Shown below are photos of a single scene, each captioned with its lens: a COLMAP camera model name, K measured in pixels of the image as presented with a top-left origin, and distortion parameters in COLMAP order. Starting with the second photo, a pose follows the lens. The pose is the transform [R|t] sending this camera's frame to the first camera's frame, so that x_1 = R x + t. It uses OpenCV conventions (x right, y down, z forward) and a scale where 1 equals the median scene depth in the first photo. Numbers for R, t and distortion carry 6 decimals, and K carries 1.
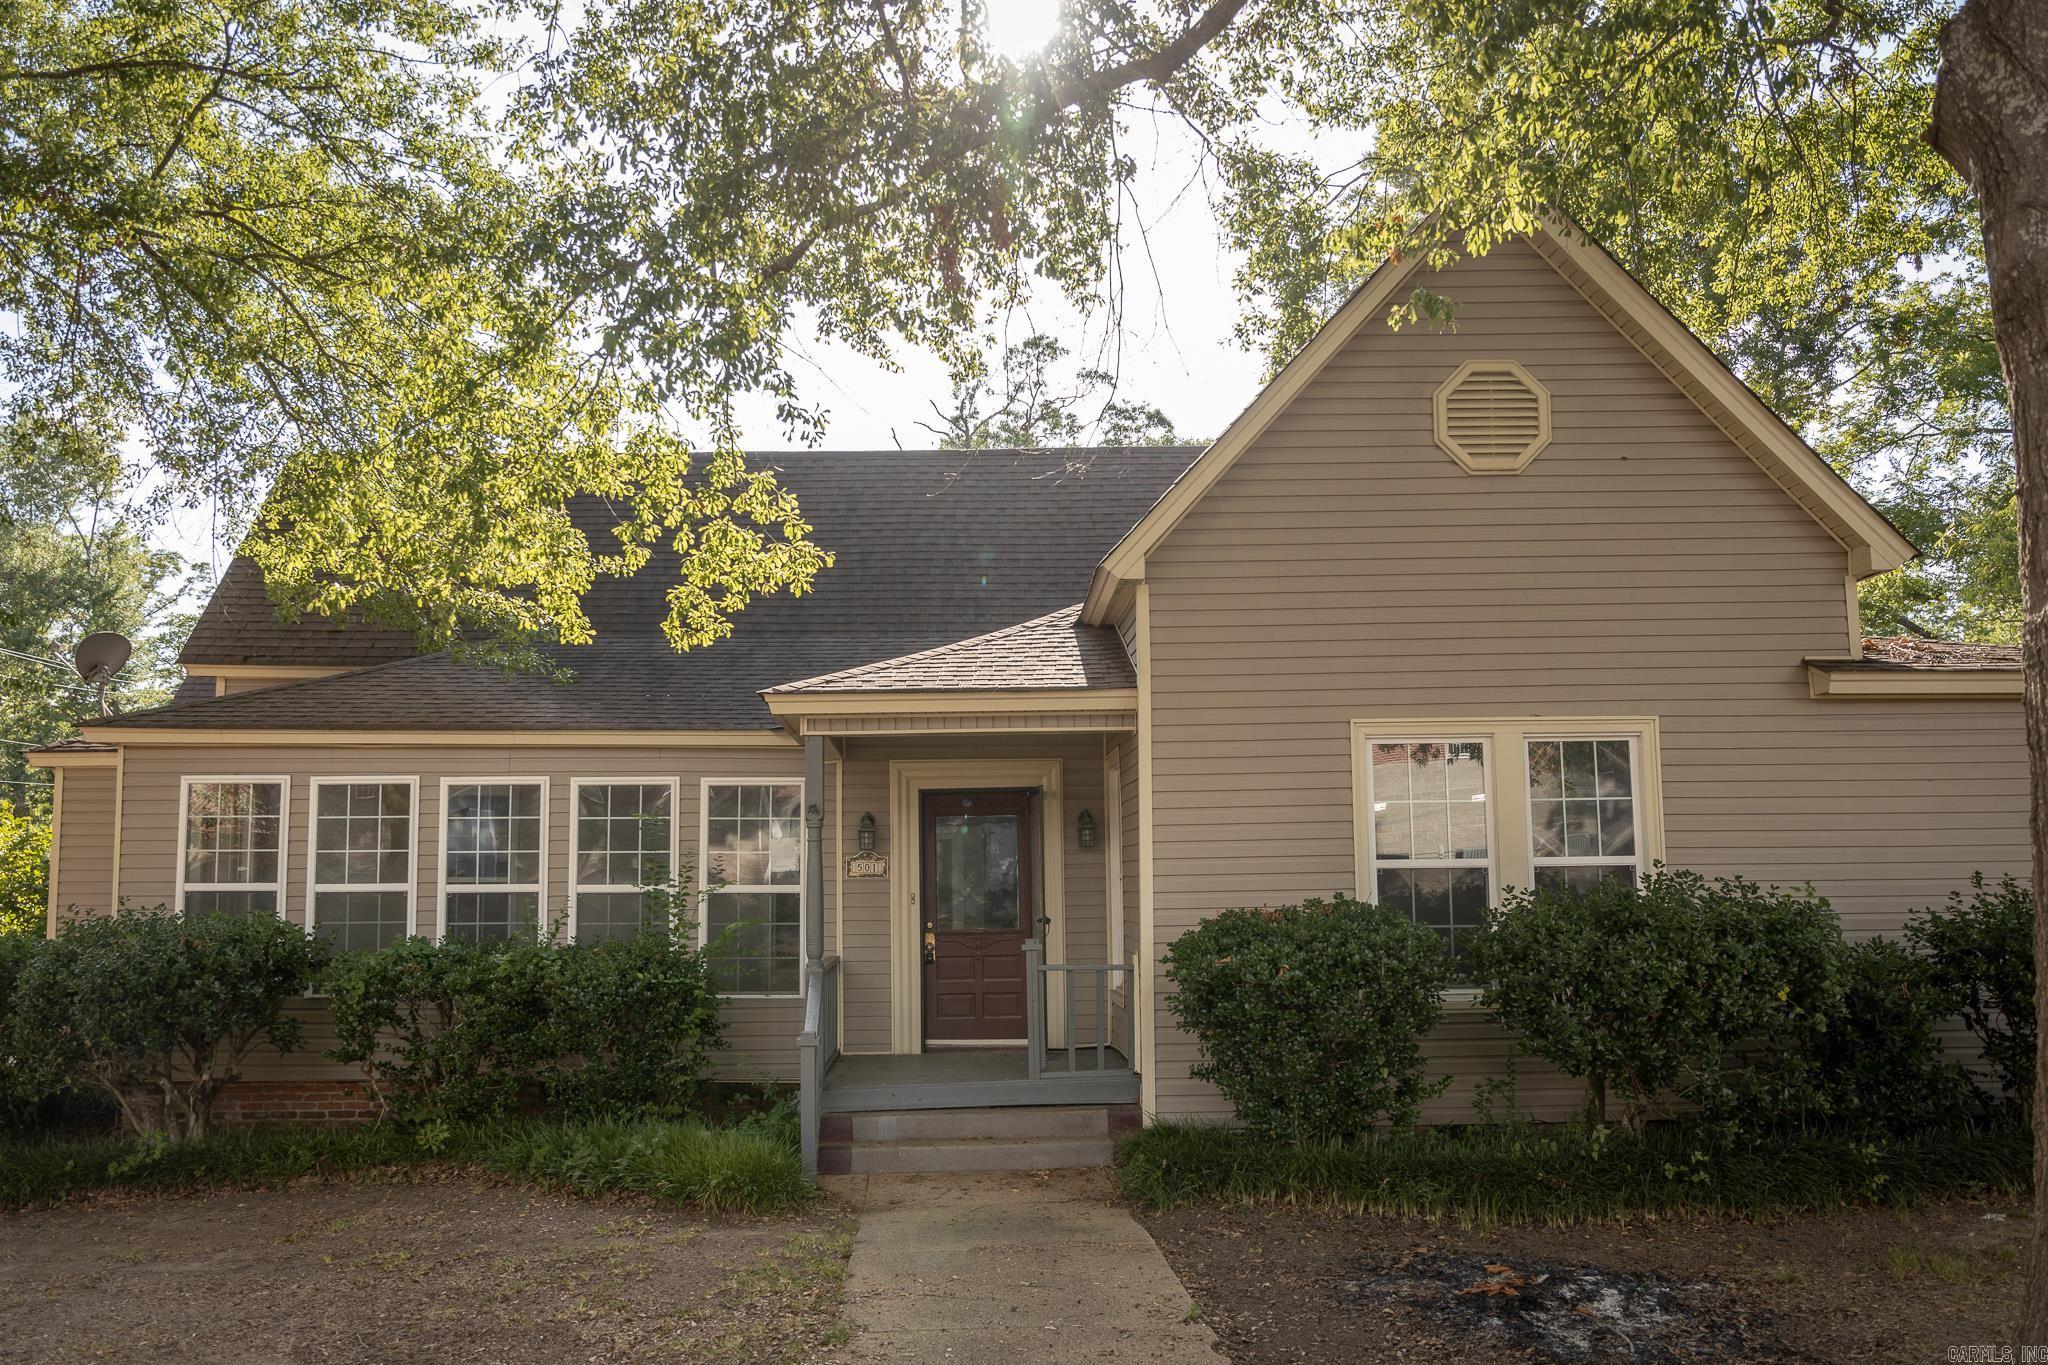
lens RADIAL K [[1629.2, 0, 1037.2], [0, 1629.2, 732.2], [0, 0, 1]] dist [-0.005505, 0.003992]
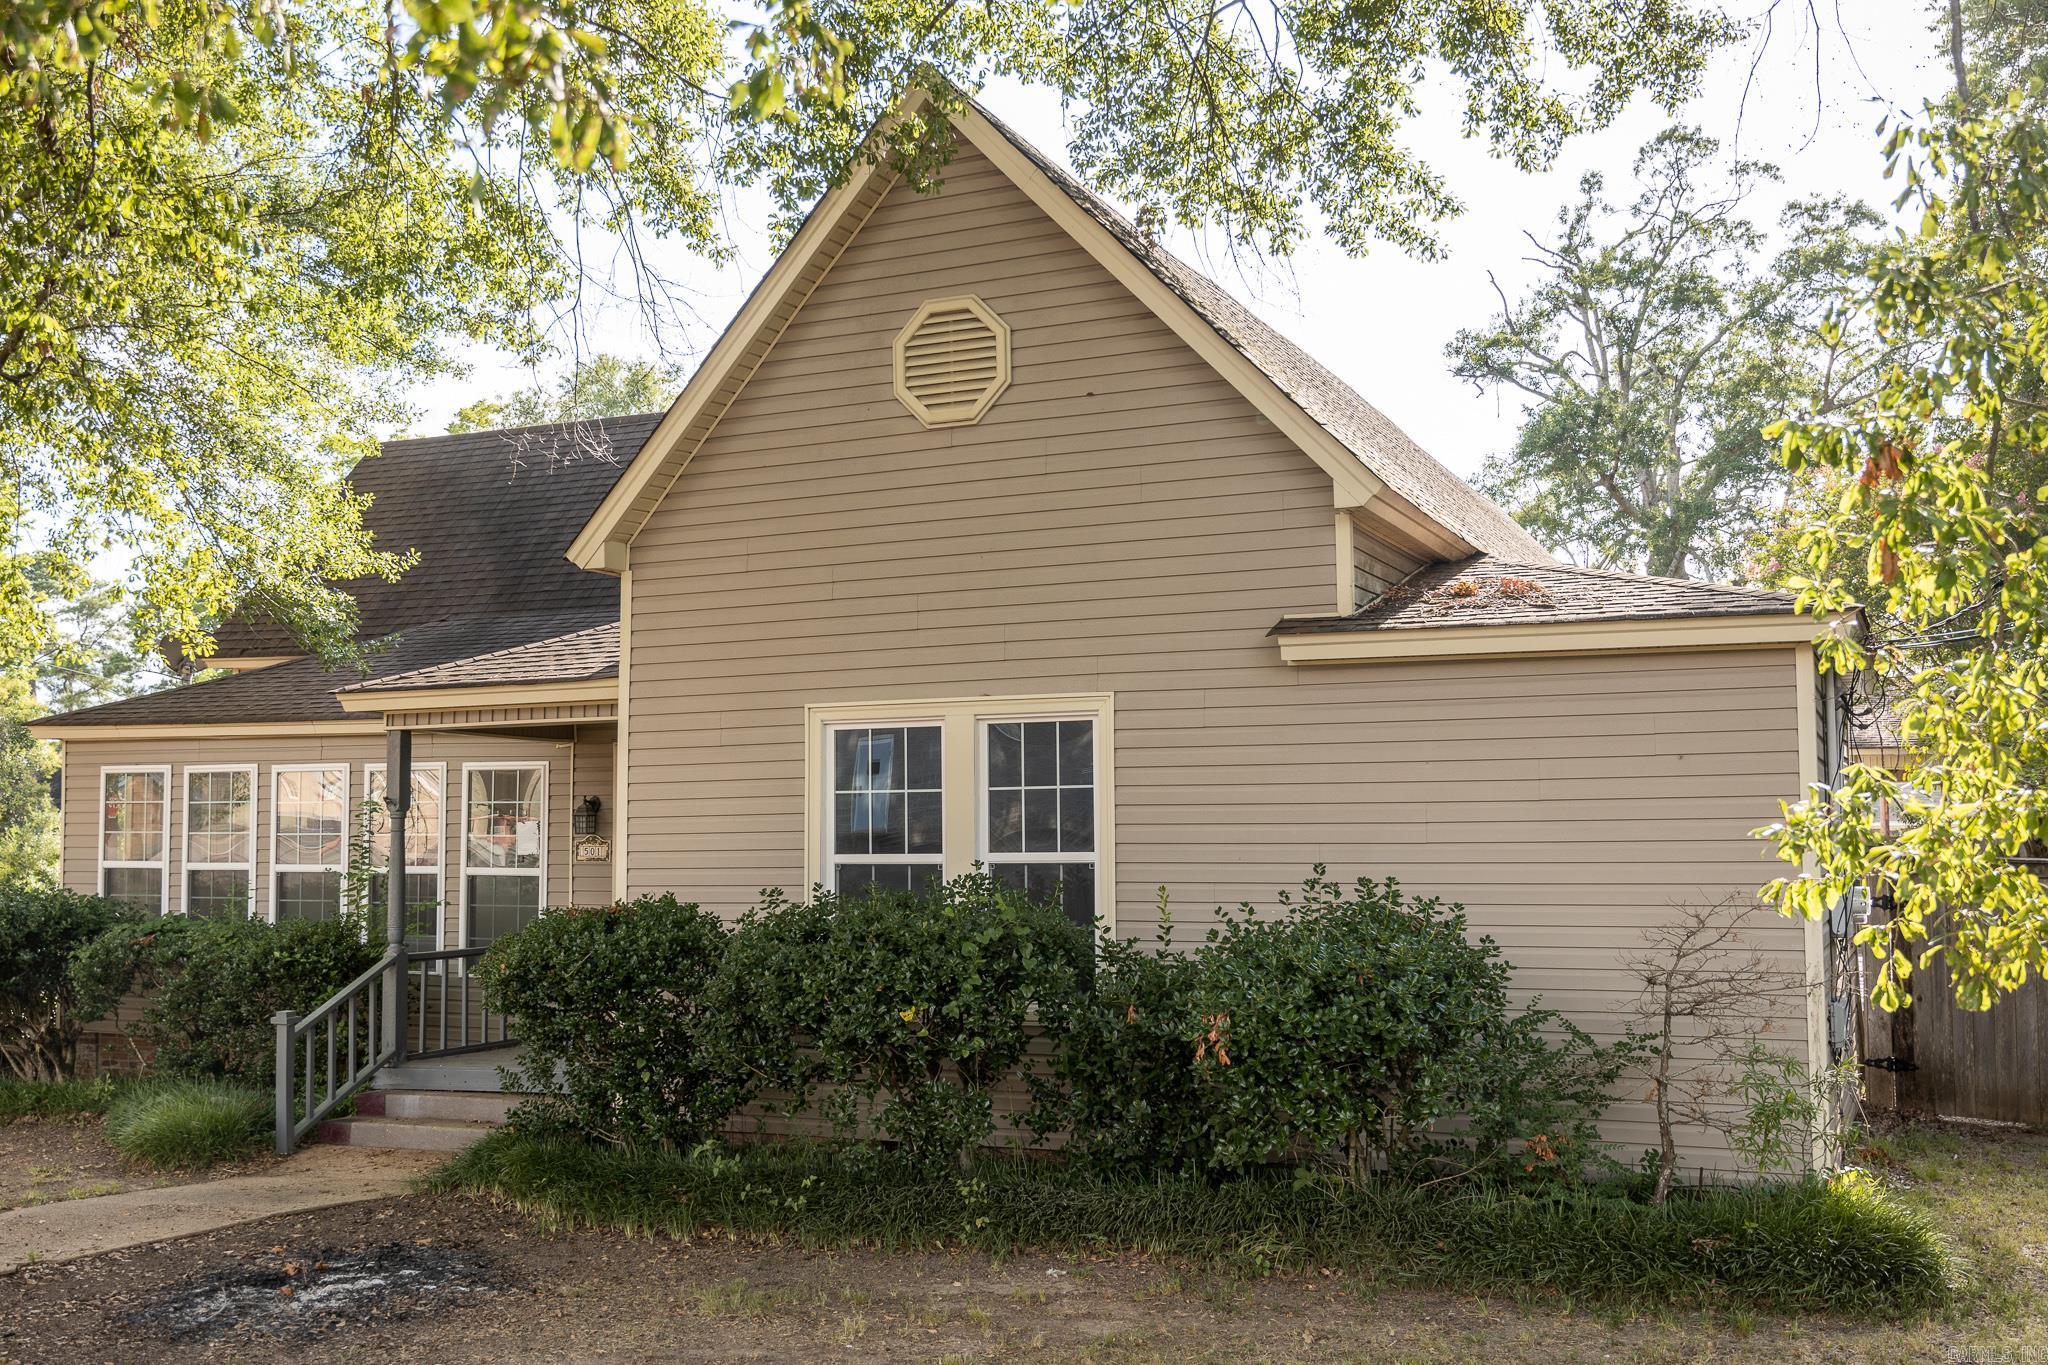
lens RADIAL K [[2096.5, 0, 1023.8], [0, 2096.5, 700.6], [0, 0, 1]] dist [-0.003459, 0.000000]
pose [[0.885885, -0.022577, -0.463355, 0.842302], [0.034382, 0.999263, 0.017045, -0.025424], [0.462629, -0.031031, 0.886009, -0.009120]]
